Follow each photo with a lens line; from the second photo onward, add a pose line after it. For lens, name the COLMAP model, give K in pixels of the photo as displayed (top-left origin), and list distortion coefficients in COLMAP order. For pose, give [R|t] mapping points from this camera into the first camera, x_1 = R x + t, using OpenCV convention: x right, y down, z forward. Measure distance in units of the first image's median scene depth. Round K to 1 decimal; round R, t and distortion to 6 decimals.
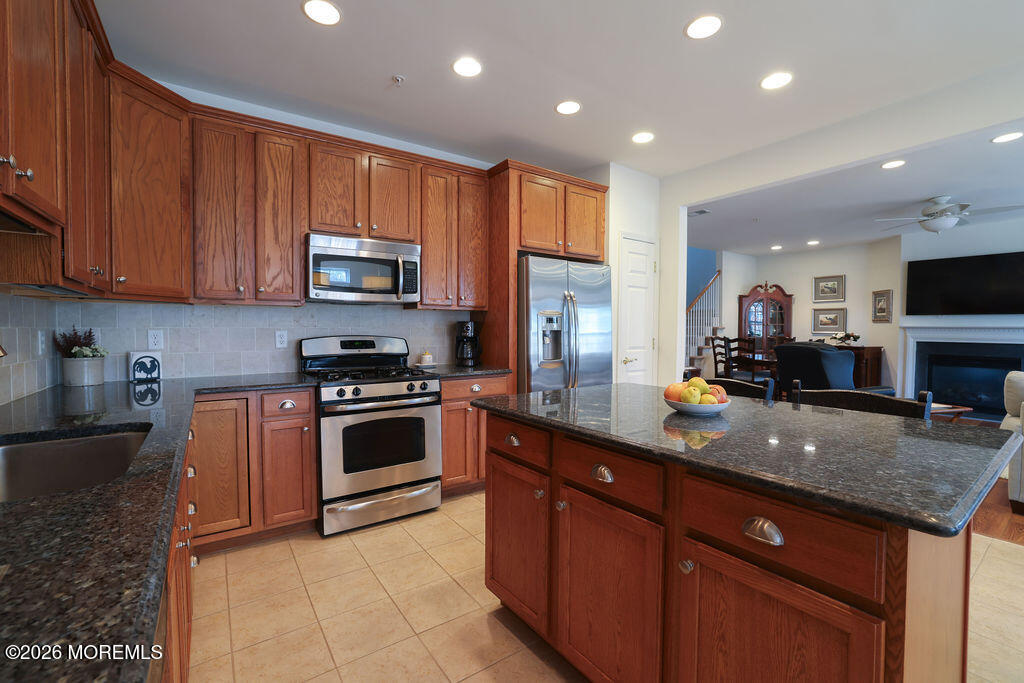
lens RADIAL K [[430.3, 0, 509.8], [0, 430.3, 340.7], [0, 0, 1]] dist [-0.024540, 0.003121]
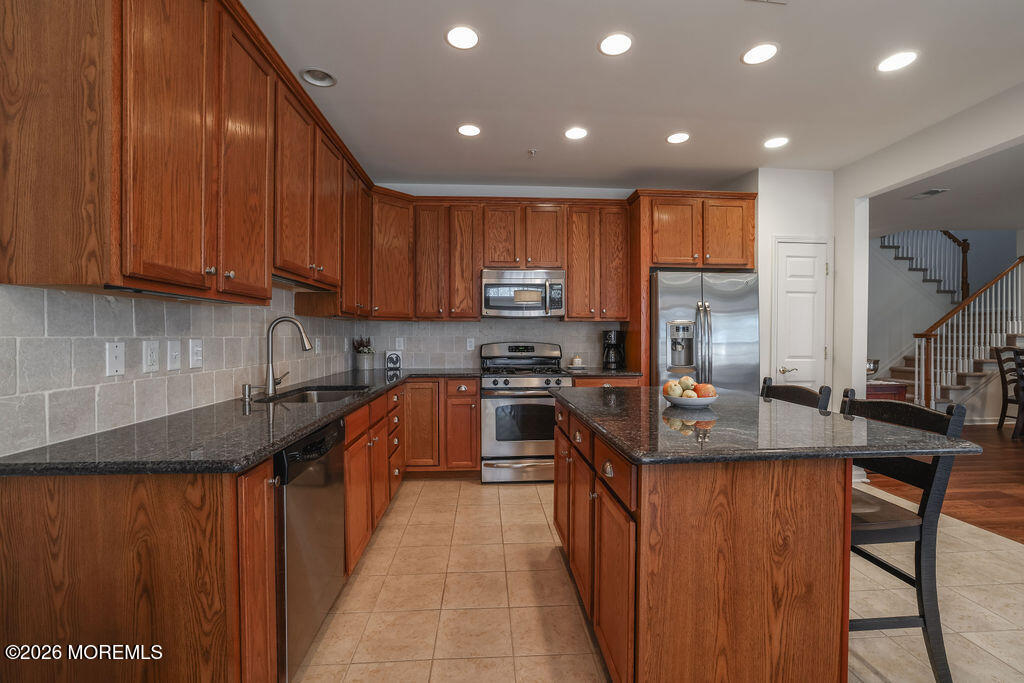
lens RADIAL K [[430.3, 0, 515.1], [0, 430.3, 340.6], [0, 0, 1]] dist [-0.024540, 0.003121]
pose [[0.859575, 0.004937, -0.510986, 0.322366], [-0.014212, 0.999797, -0.014247, 0.002590], [0.510813, 0.019509, 0.859471, -0.153734]]
